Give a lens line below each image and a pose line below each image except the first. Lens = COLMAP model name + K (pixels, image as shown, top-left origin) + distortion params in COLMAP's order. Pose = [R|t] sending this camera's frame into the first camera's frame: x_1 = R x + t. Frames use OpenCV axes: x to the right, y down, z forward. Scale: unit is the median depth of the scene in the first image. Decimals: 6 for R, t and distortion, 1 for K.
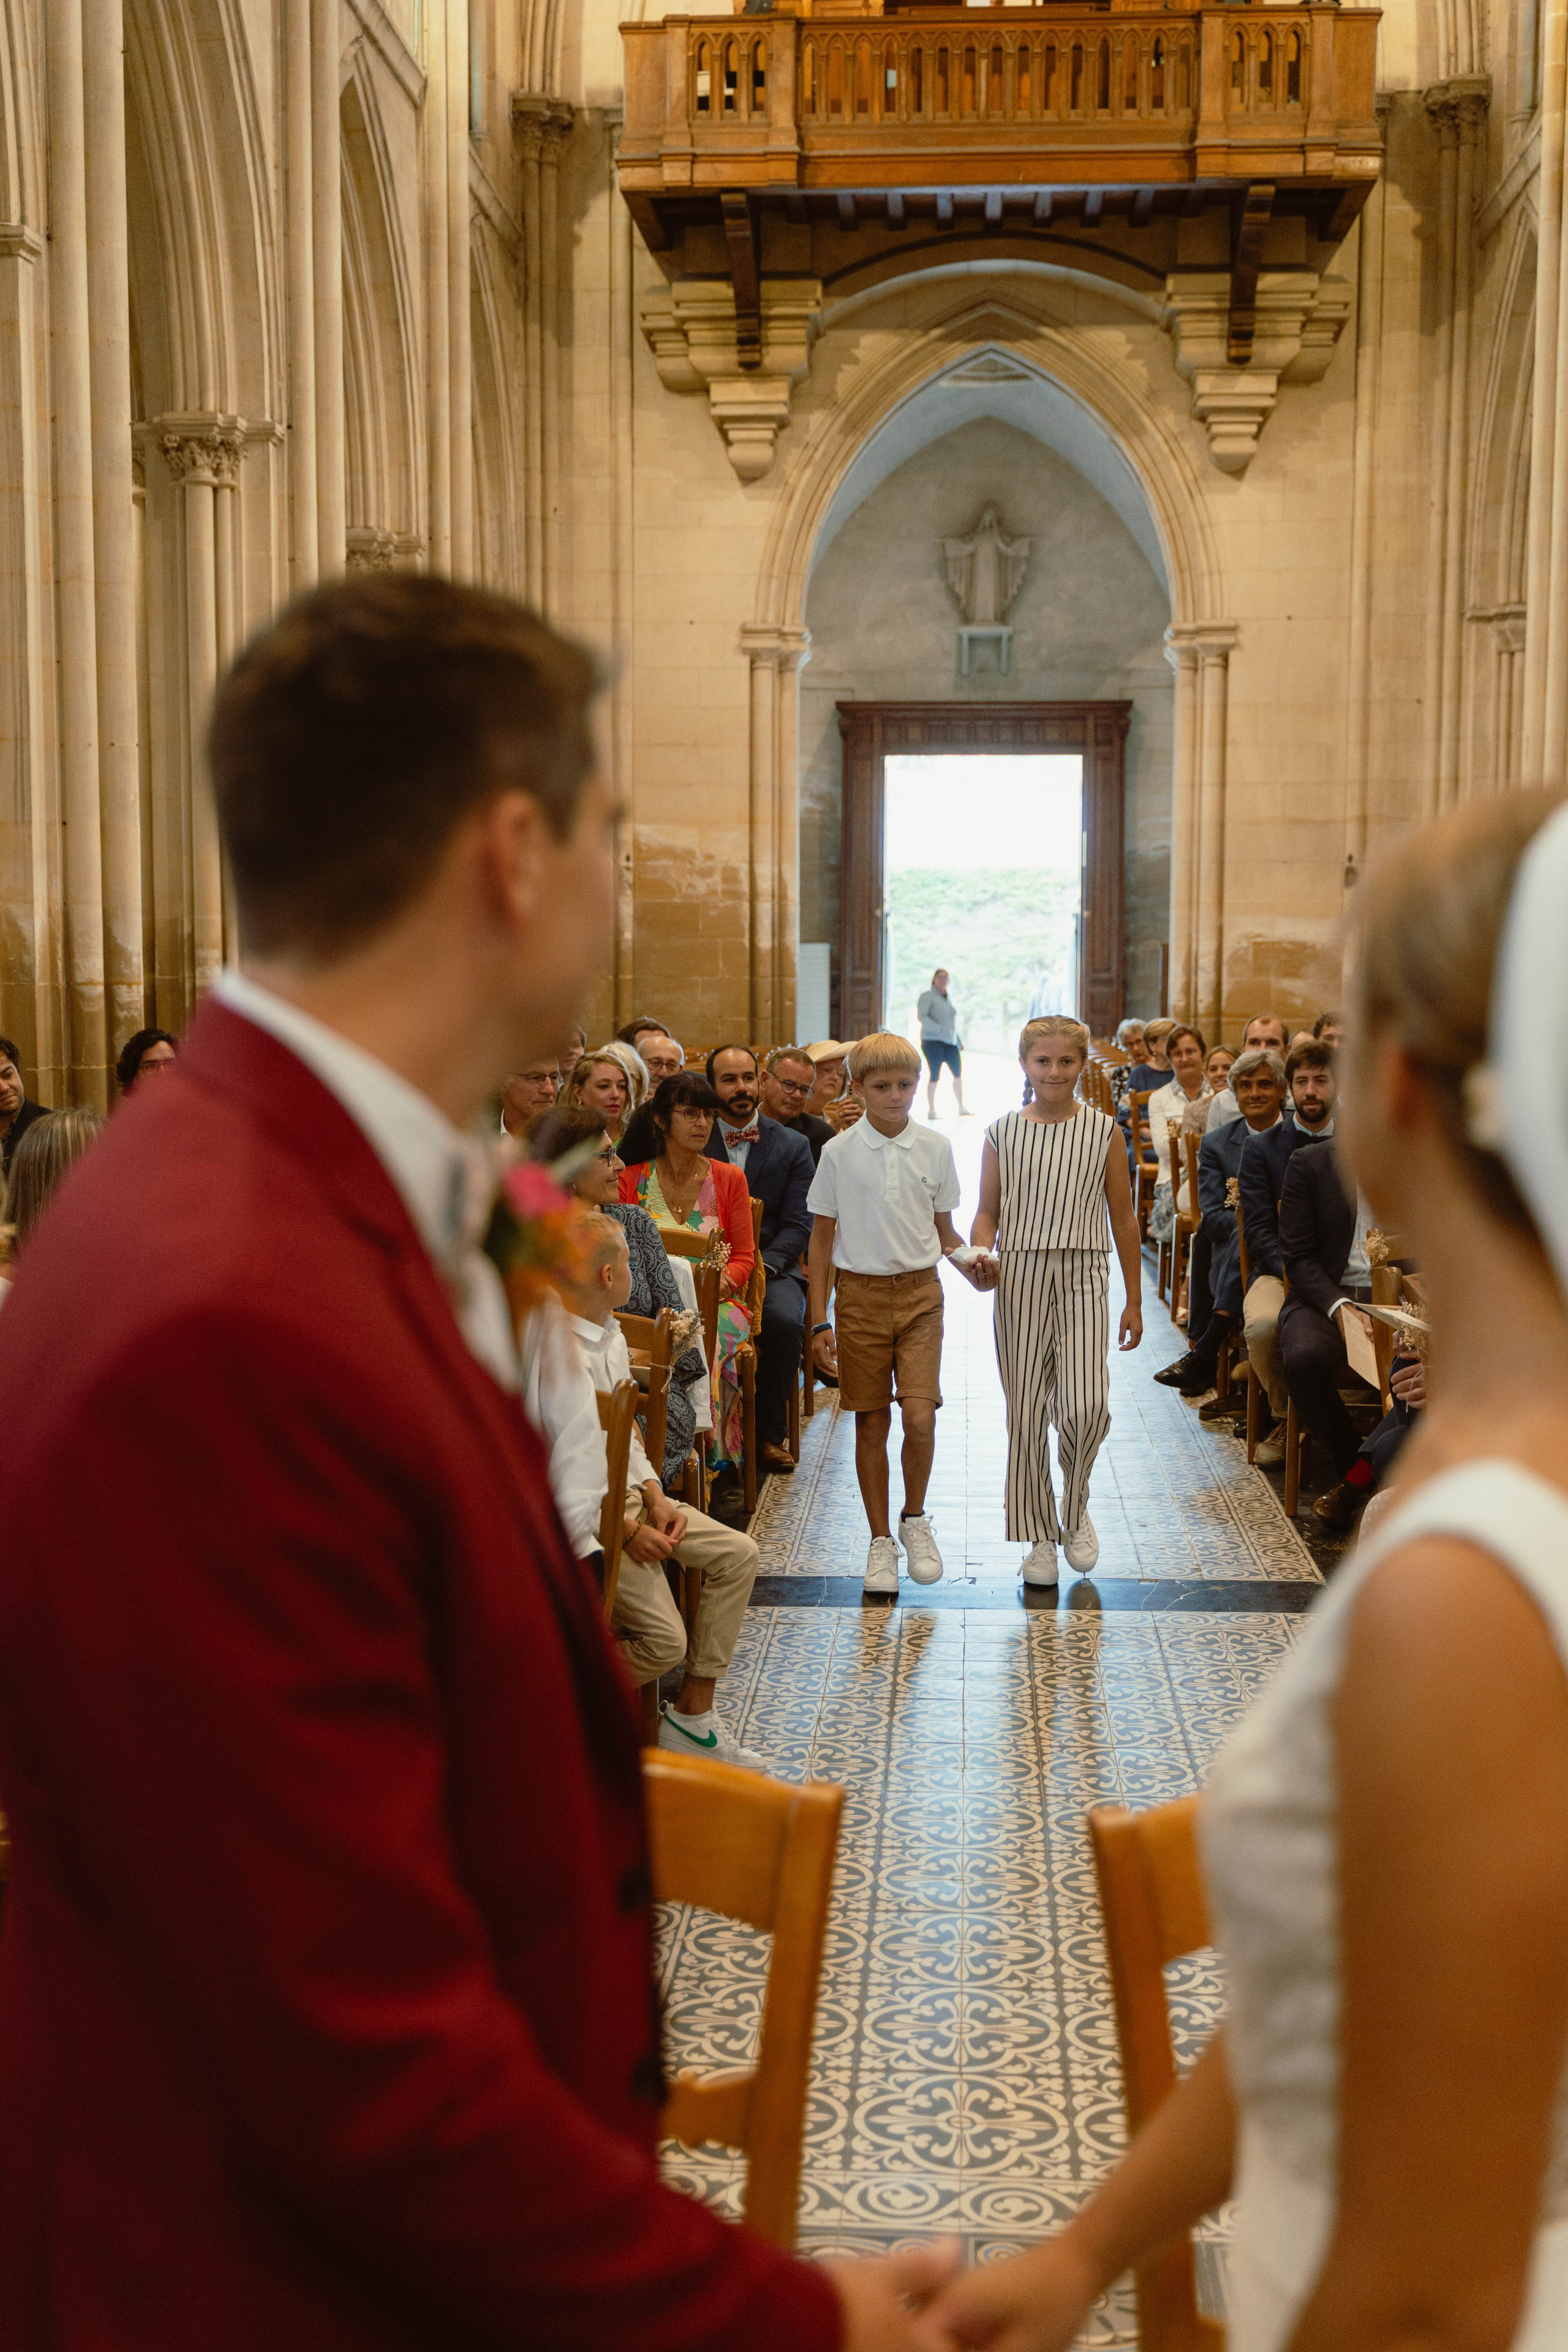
lens RADIAL K [[2543.4, 0, 784.2], [0, 2543.4, 1197.9], [0, 0, 1]] dist [-0.005971, 0.000000]
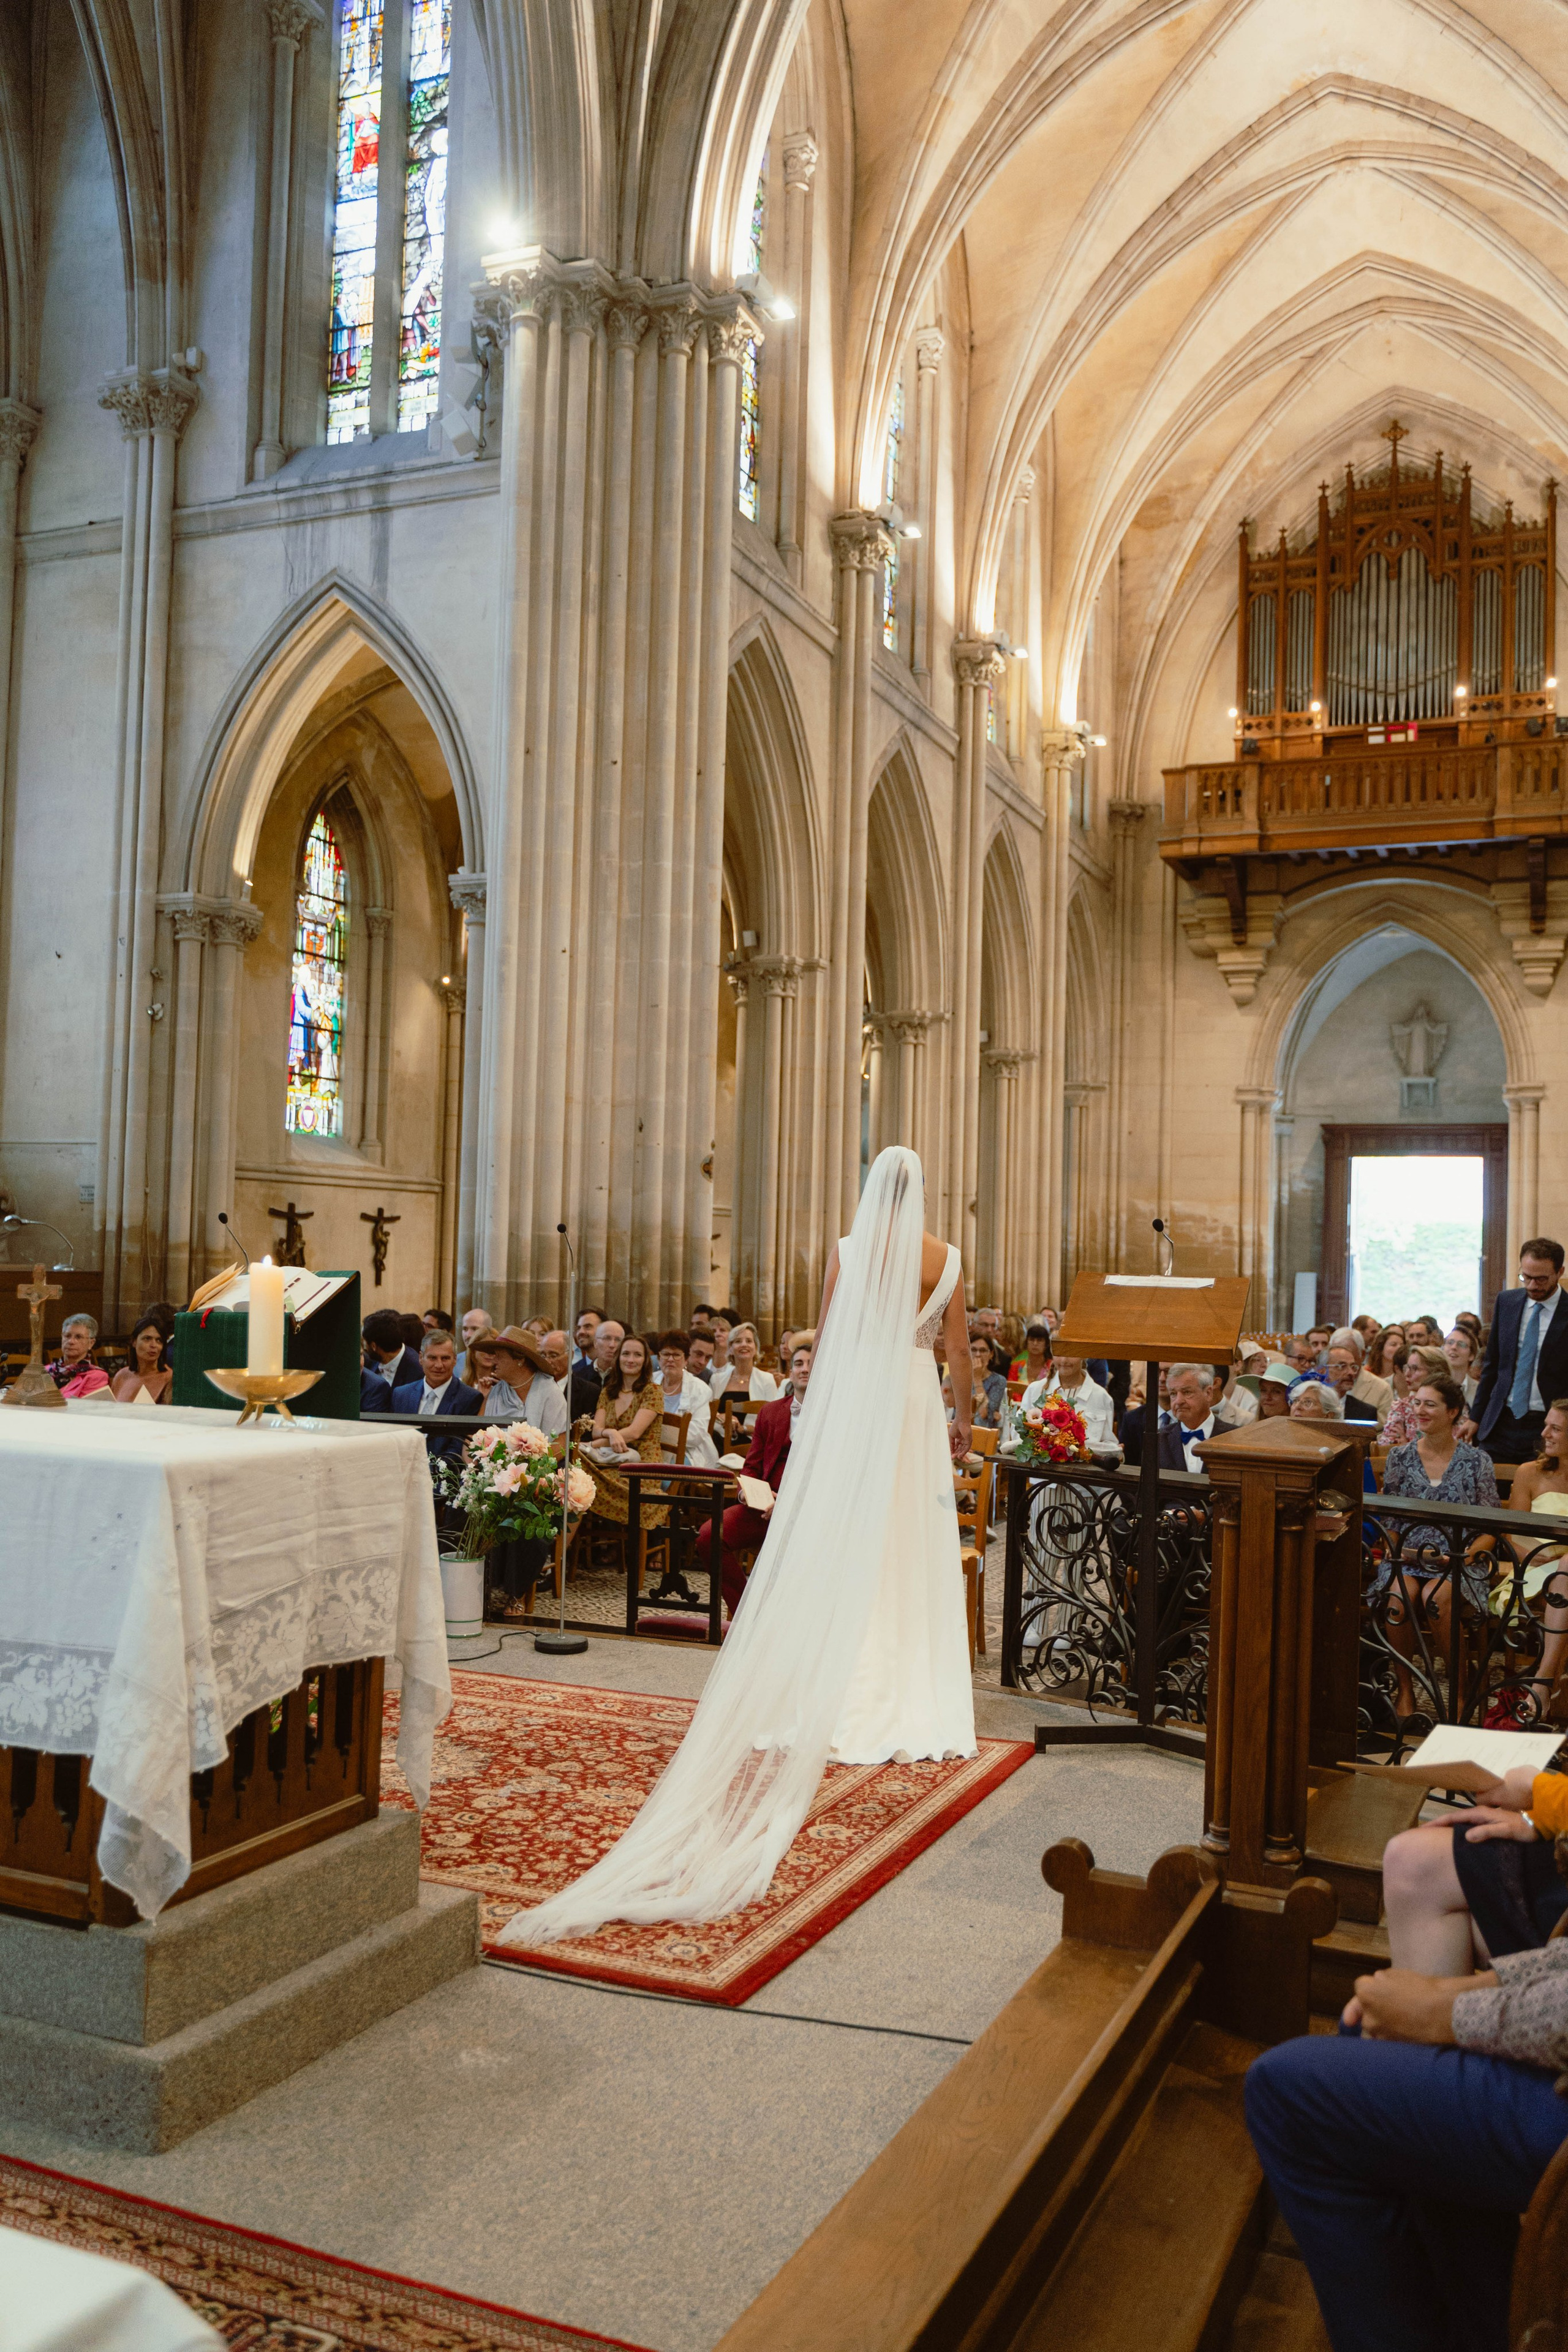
lens RADIAL K [[1876.8, 0, 789.4], [0, 1876.8, 1173.5], [0, 0, 1]] dist [-0.000009, 0.000717]
pose [[0.945973, 0.008094, -0.324143, 0.112969], [-0.055542, 0.988958, -0.137397, 0.024627], [0.319452, 0.147977, 0.935977, -0.286186]]
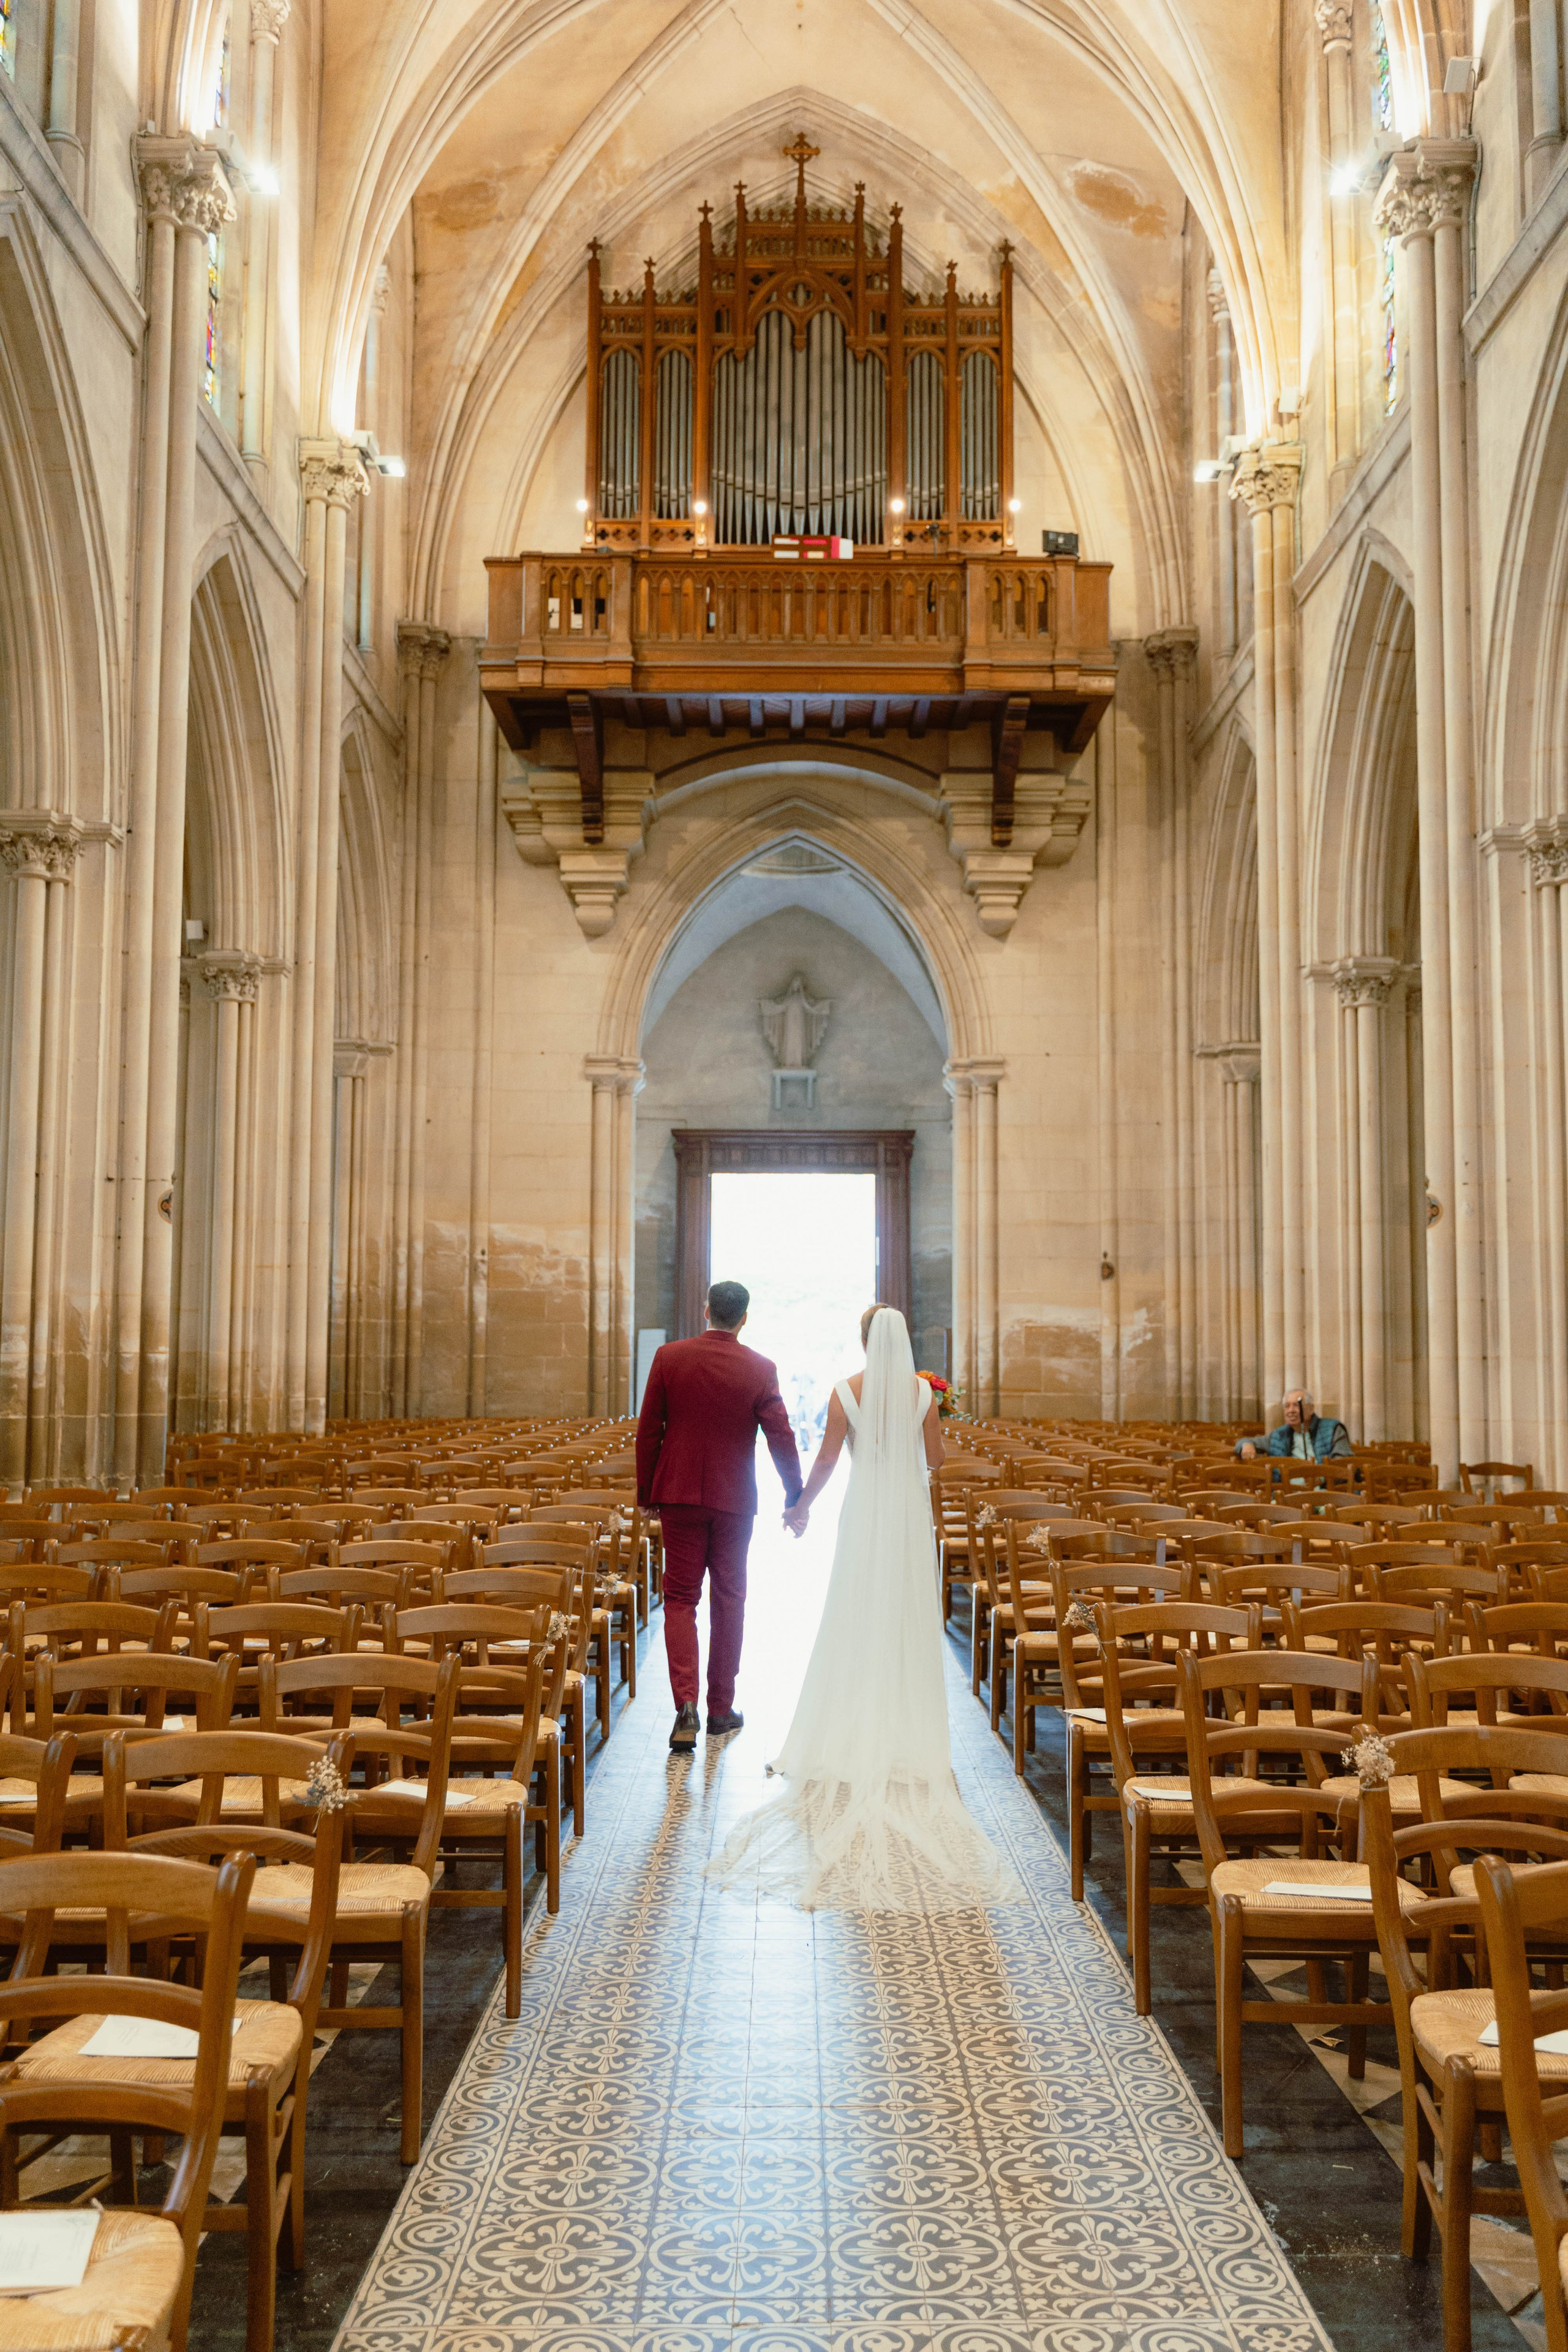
lens RADIAL K [[1876.8, 0, 789.9], [0, 1876.8, 1187.5], [0, 0, 1]] dist [-0.000009, 0.000717]
pose [[0.997373, 0.007120, 0.072091, 0.015848], [0.005821, 0.984061, -0.177736, -0.011776], [-0.072207, 0.177688, 0.981434, 0.161211]]
